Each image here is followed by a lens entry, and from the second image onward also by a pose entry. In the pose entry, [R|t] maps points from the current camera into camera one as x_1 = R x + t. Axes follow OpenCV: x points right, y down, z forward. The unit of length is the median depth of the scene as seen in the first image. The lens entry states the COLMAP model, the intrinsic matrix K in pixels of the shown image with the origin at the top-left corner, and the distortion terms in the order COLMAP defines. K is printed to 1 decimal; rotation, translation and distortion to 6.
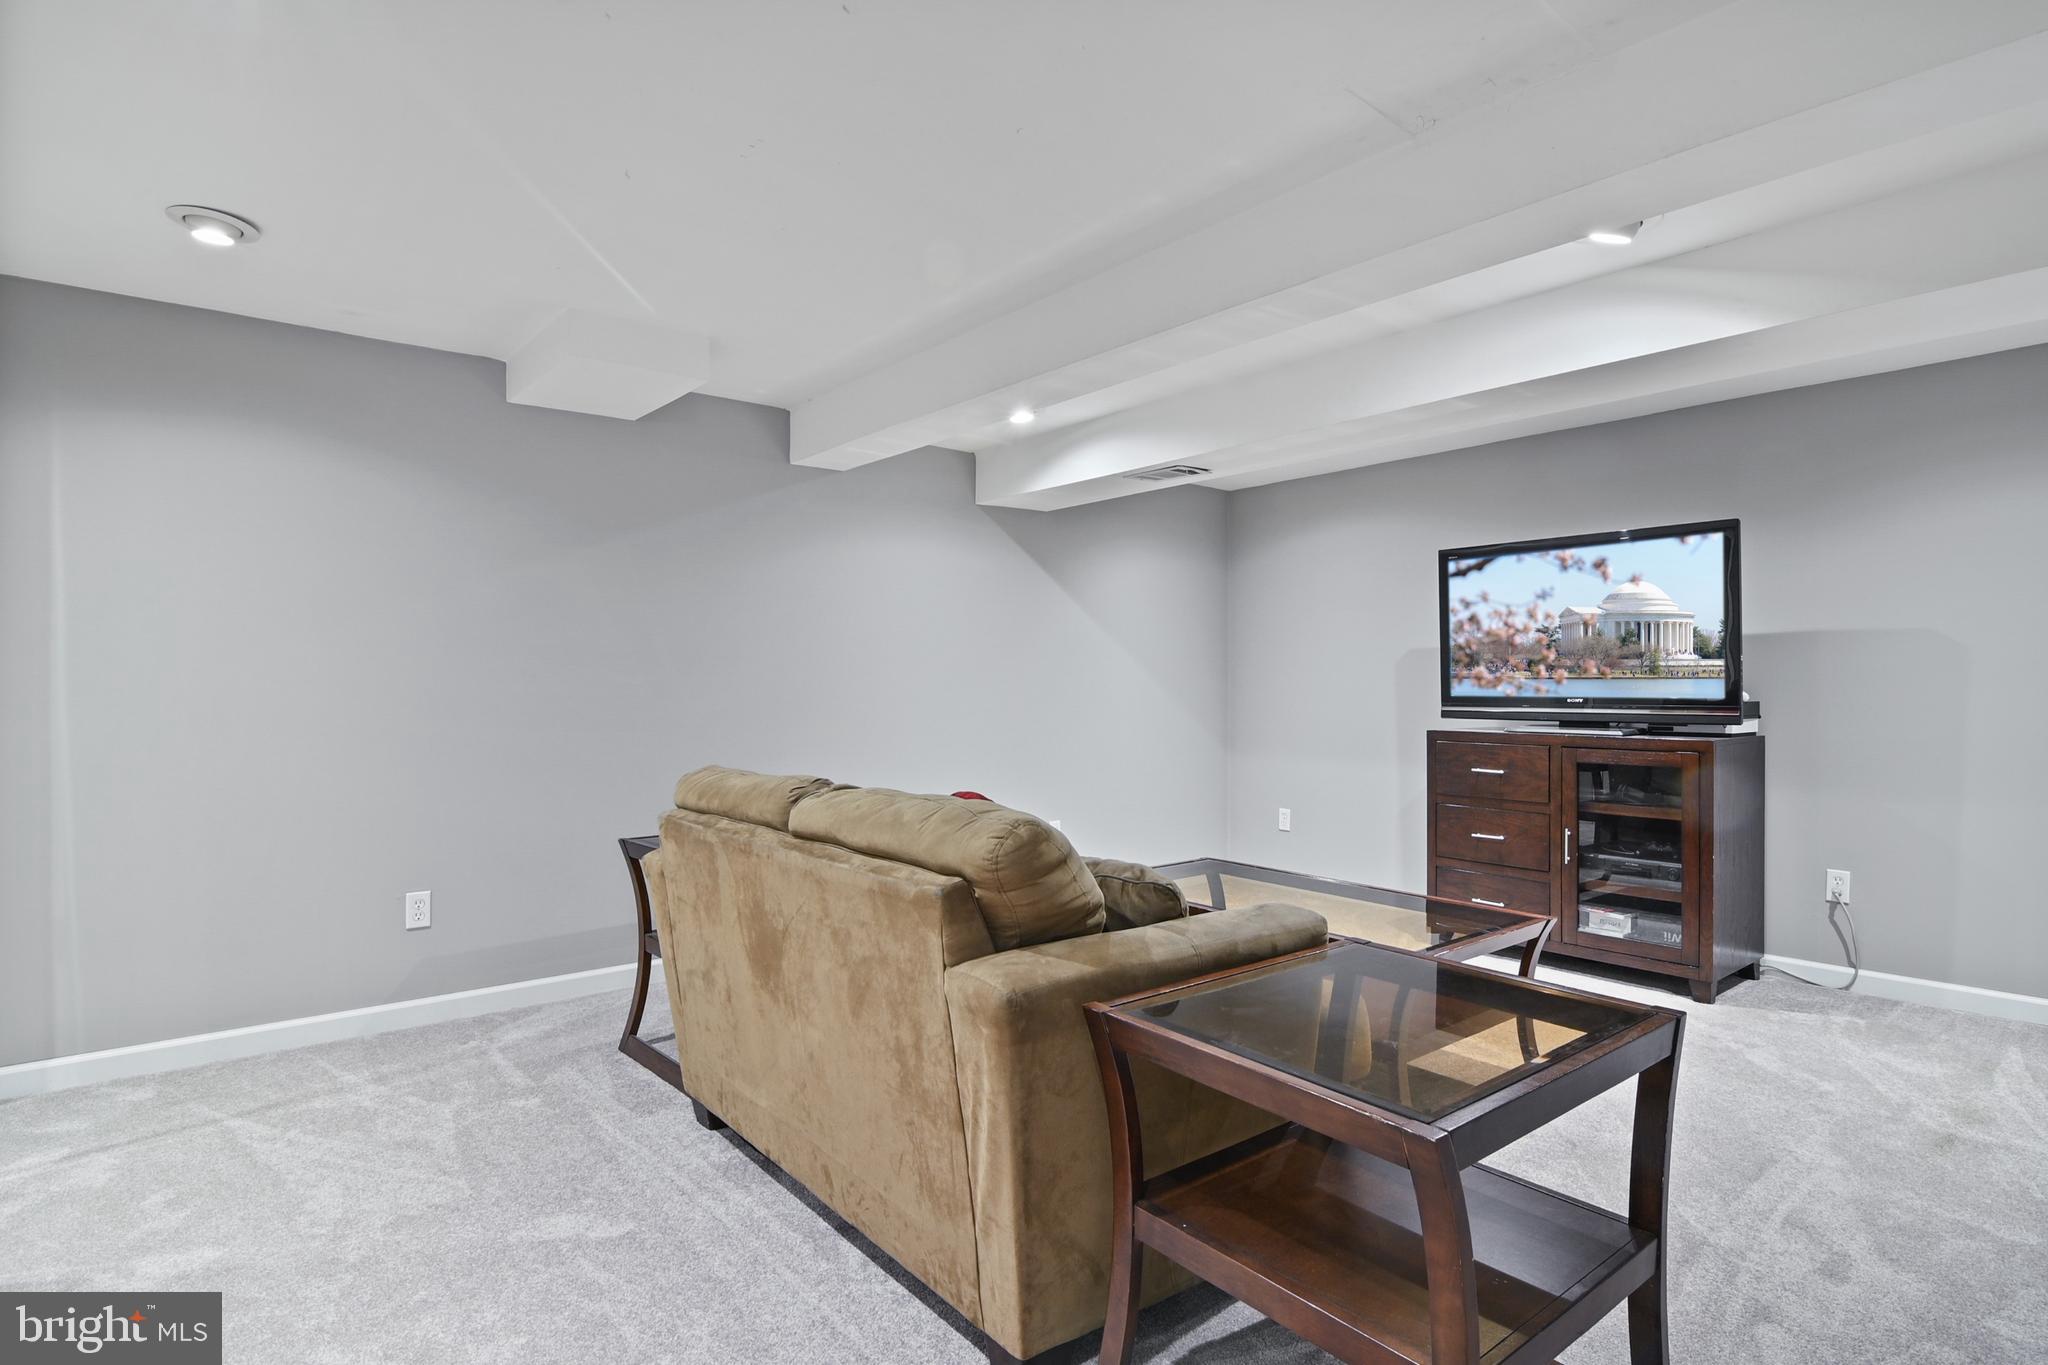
lens RADIAL K [[1048.6, 0, 1018.4], [0, 1048.6, 678.5], [0, 0, 1]] dist [-0.015916, -0.003020]
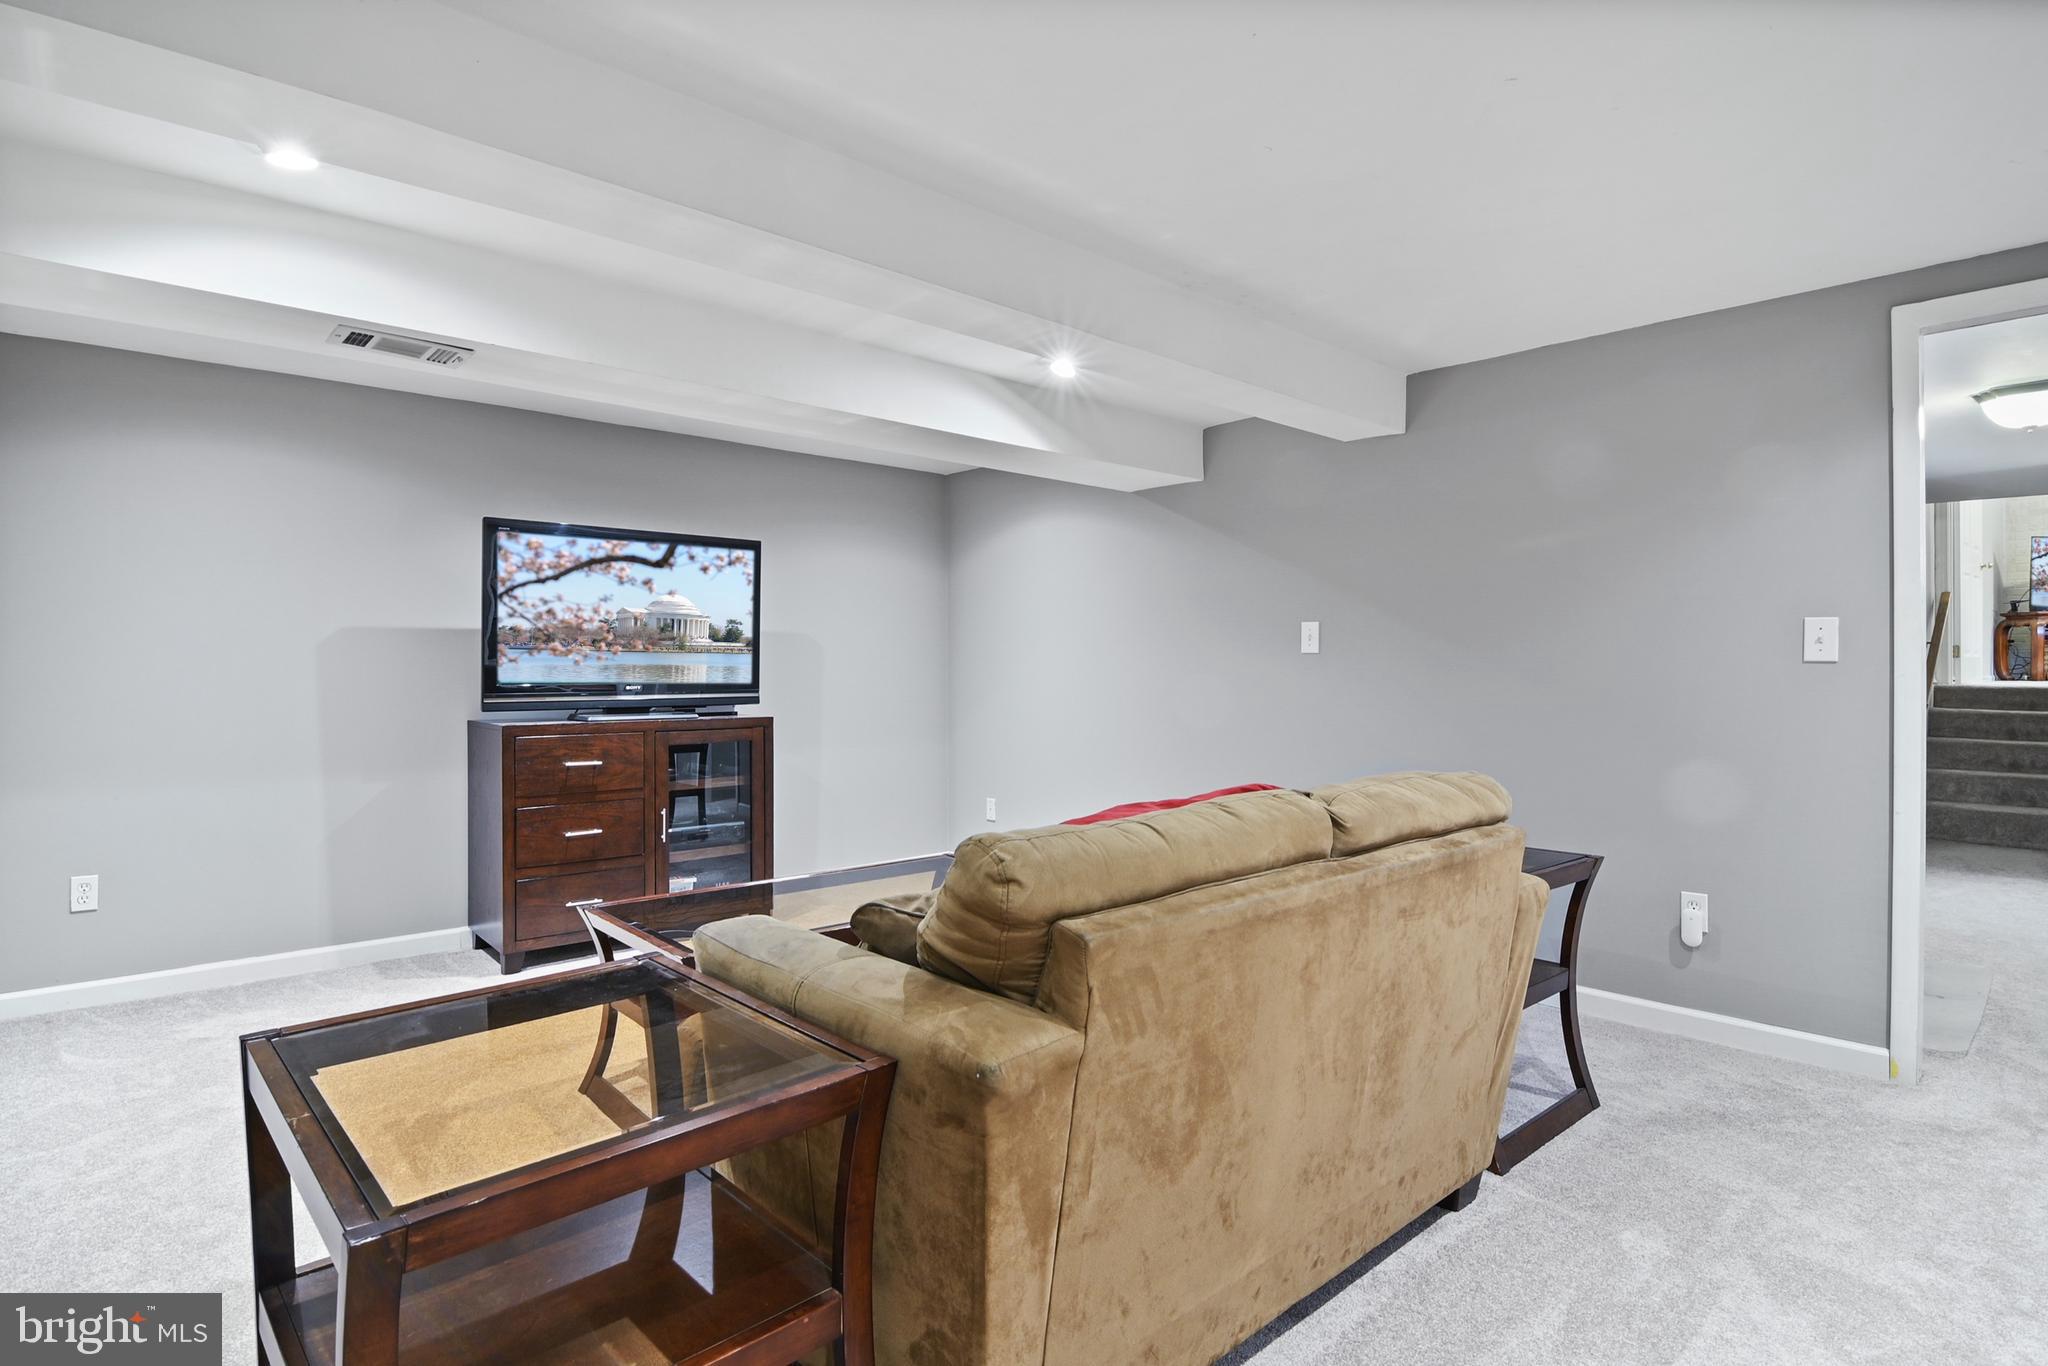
lens RADIAL K [[1053.1, 0, 1020.6], [0, 1053.1, 676.6], [0, 0, 1]] dist [-0.004305, -0.000174]
pose [[-0.053927, -0.007257, 0.998519, -0.548962], [-0.003105, 0.999970, 0.007100, 0.001243], [-0.998540, -0.002717, -0.053948, 0.679624]]
